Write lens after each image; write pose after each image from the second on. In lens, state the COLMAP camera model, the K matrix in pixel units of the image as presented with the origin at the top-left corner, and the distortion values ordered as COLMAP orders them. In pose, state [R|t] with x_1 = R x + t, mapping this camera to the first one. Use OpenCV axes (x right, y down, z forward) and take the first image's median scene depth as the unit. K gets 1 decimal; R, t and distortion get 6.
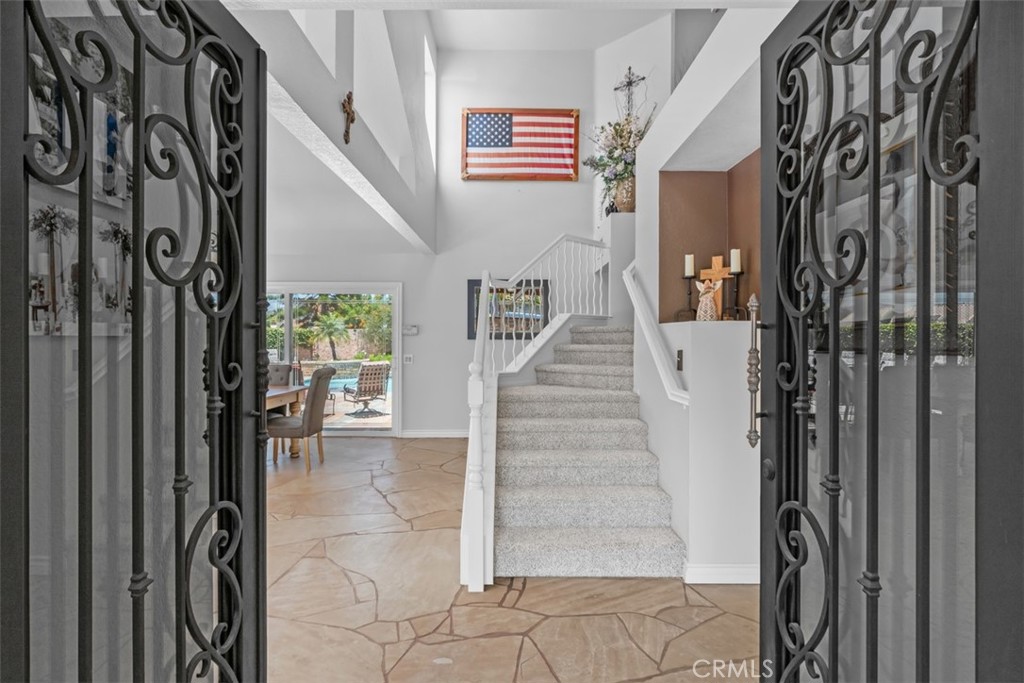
lens RADIAL K [[511.3, 0, 507.9], [0, 511.3, 336.6], [0, 0, 1]] dist [-0.002438, -0.000071]
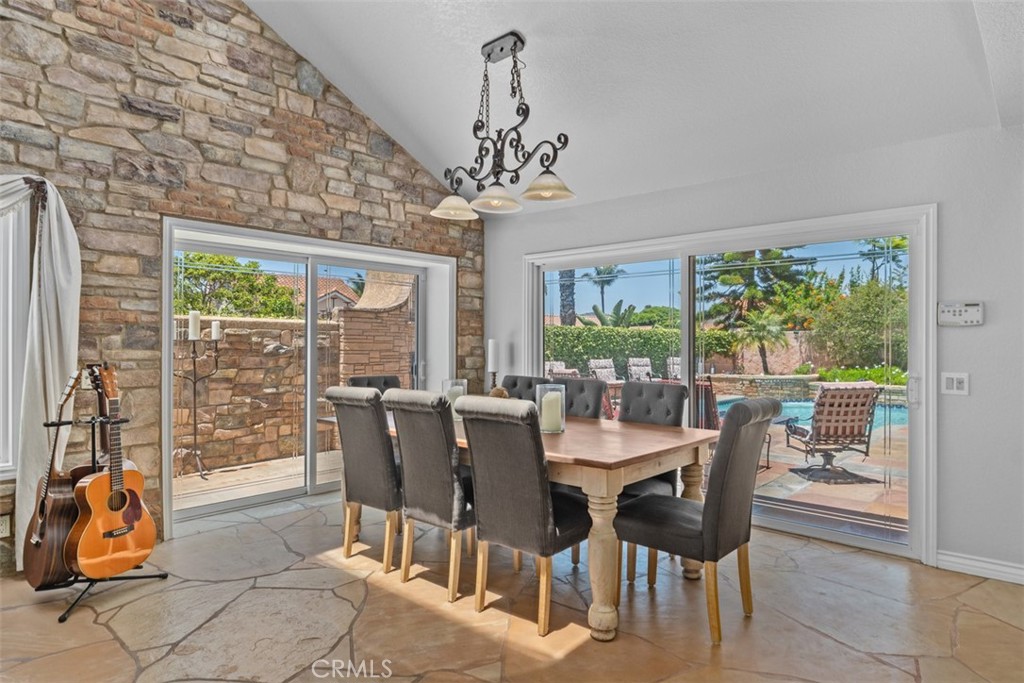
lens RADIAL K [[602.5, 0, 508.8], [0, 602.5, 340.8], [0, 0, 1]] dist [-0.008462, 0.000028]
pose [[0.746545, -0.001345, -0.665333, -0.100349], [-0.002575, 0.999985, -0.004911, 0.009024], [0.665329, 0.005379, 0.746530, 0.275325]]
